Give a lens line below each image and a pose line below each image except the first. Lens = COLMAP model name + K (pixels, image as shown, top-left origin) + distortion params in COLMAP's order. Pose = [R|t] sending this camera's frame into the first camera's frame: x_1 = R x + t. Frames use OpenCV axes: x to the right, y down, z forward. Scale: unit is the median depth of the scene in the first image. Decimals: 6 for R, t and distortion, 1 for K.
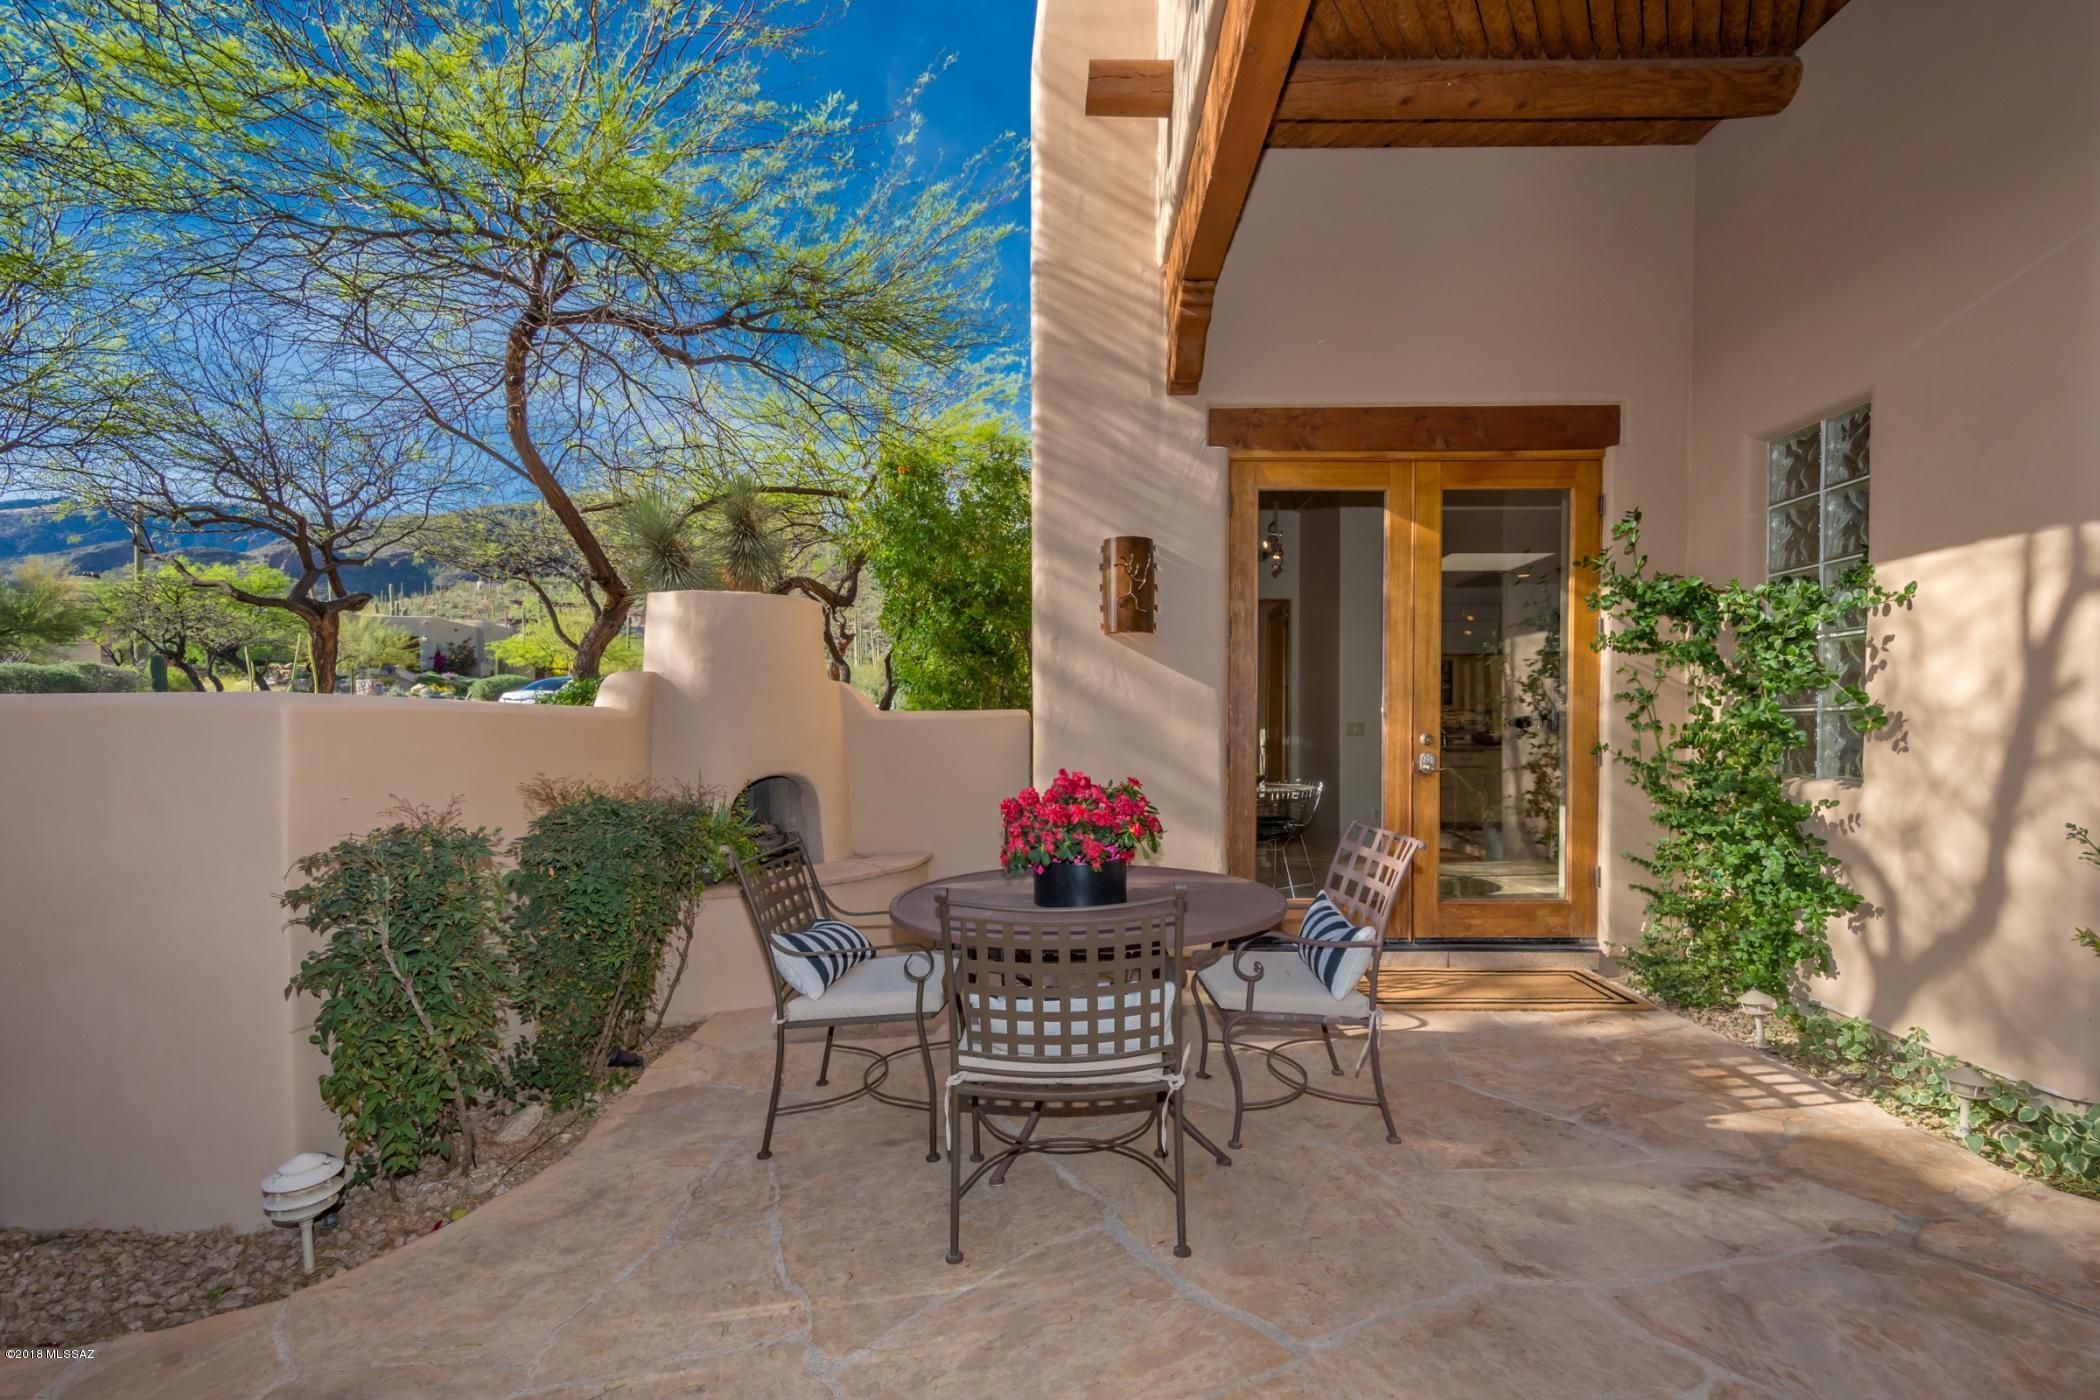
lens RADIAL K [[938.3, 0, 1069.7], [0, 938.3, 769.6], [0, 0, 1]] dist [0.013520, -0.003695]
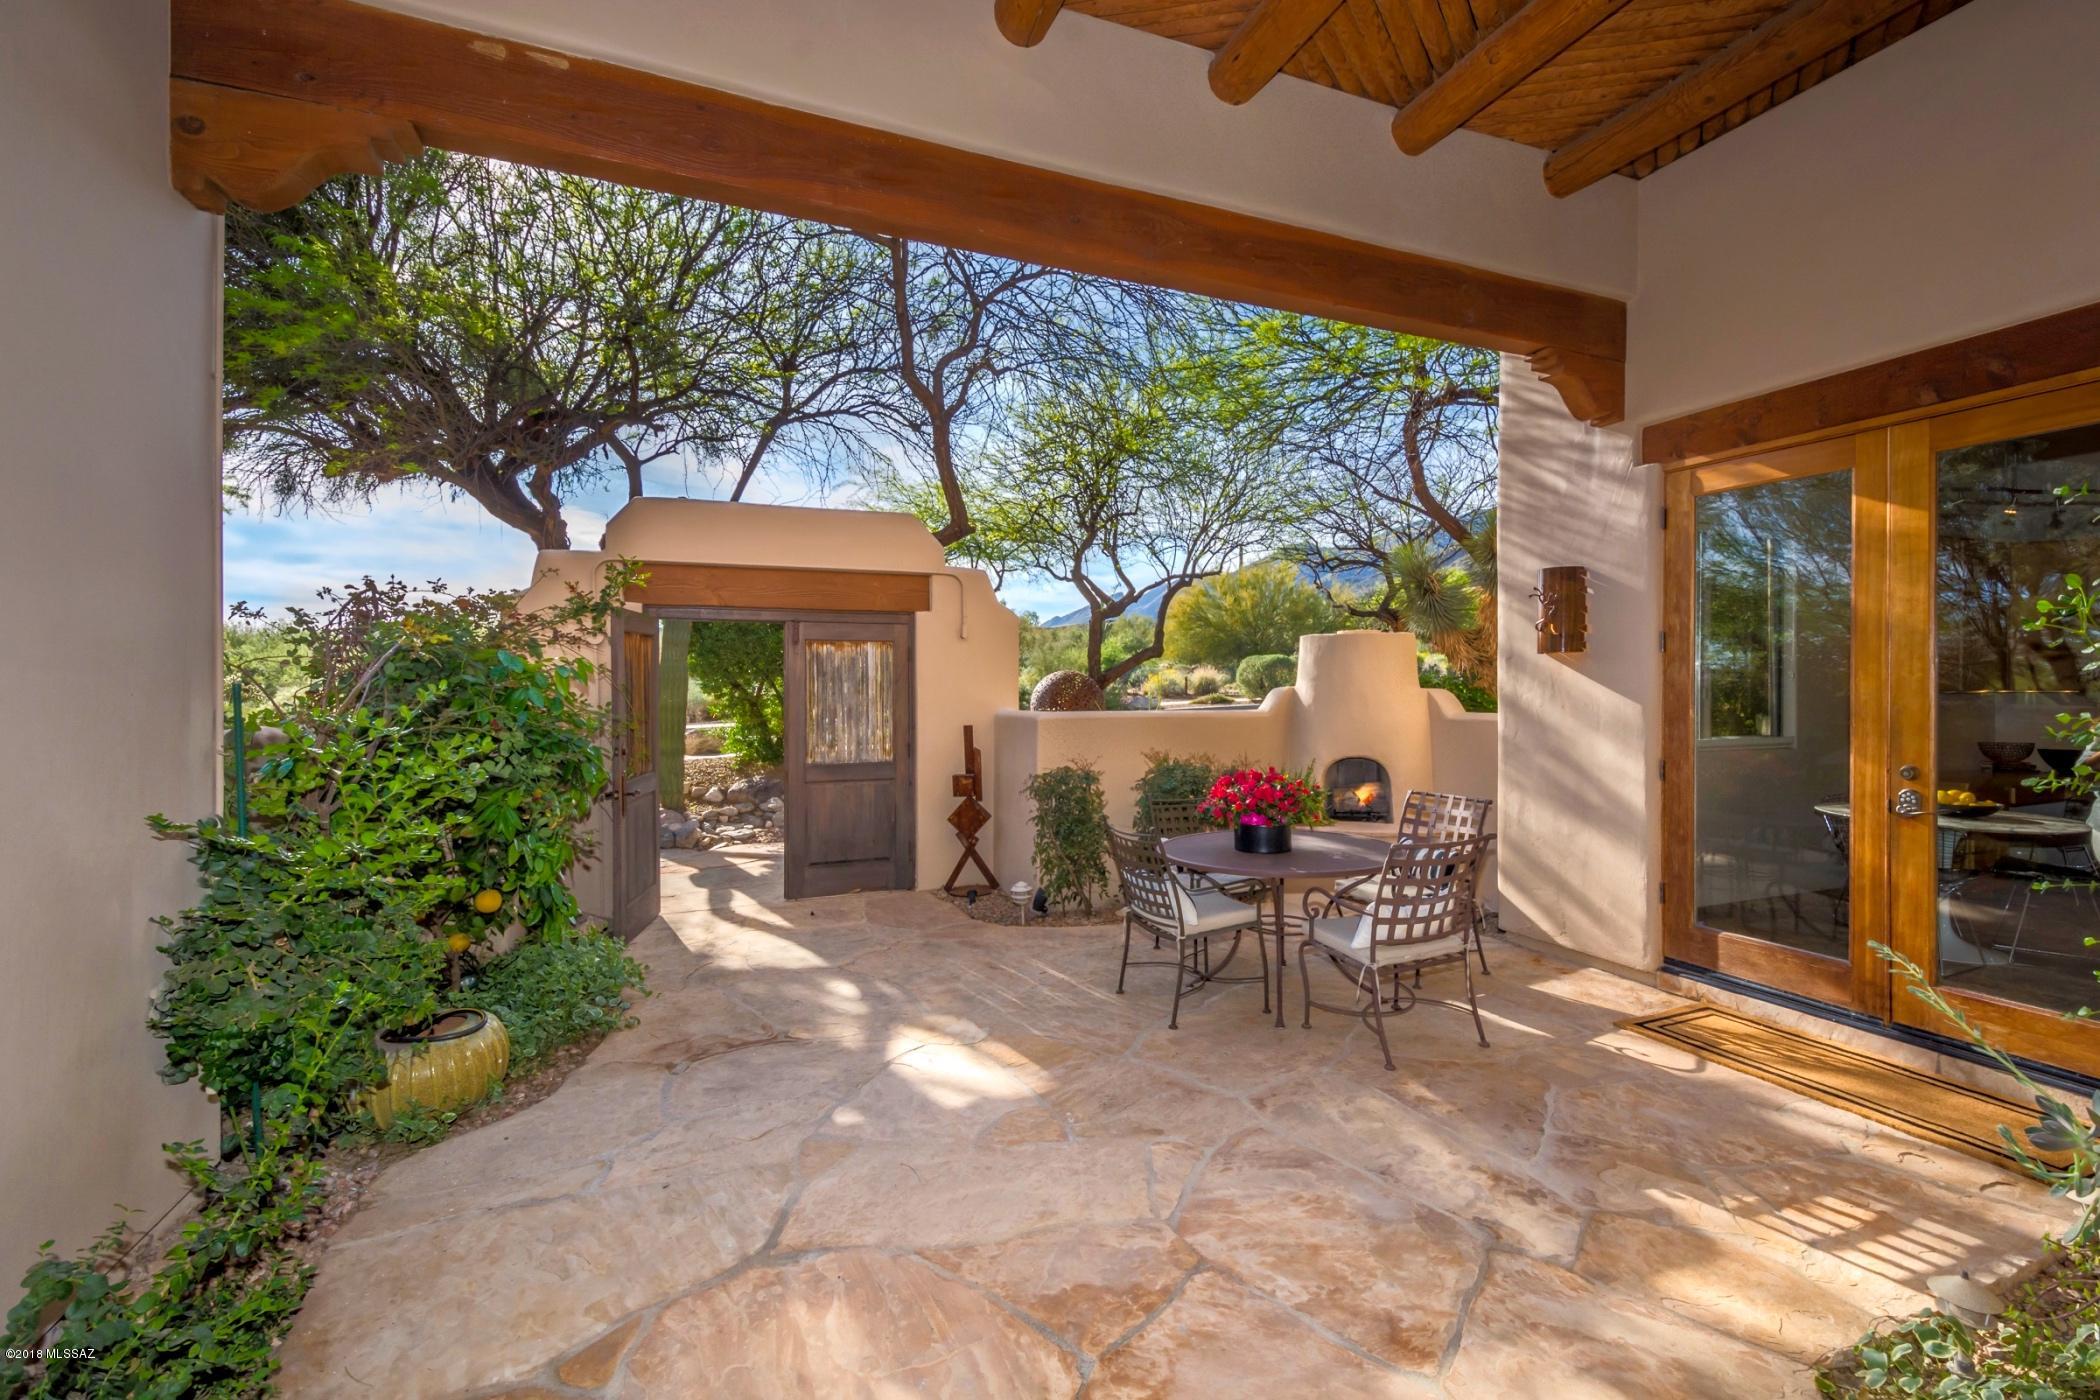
lens RADIAL K [[936.5, 0, 1059.7], [0, 936.5, 679.0], [0, 0, 1]] dist [0.014412, -0.000085]
pose [[0.355537, -0.003951, -0.934654, 1.085294], [-0.035190, 0.999225, -0.017610, -0.085815], [0.933999, 0.039151, 0.355123, 0.053805]]
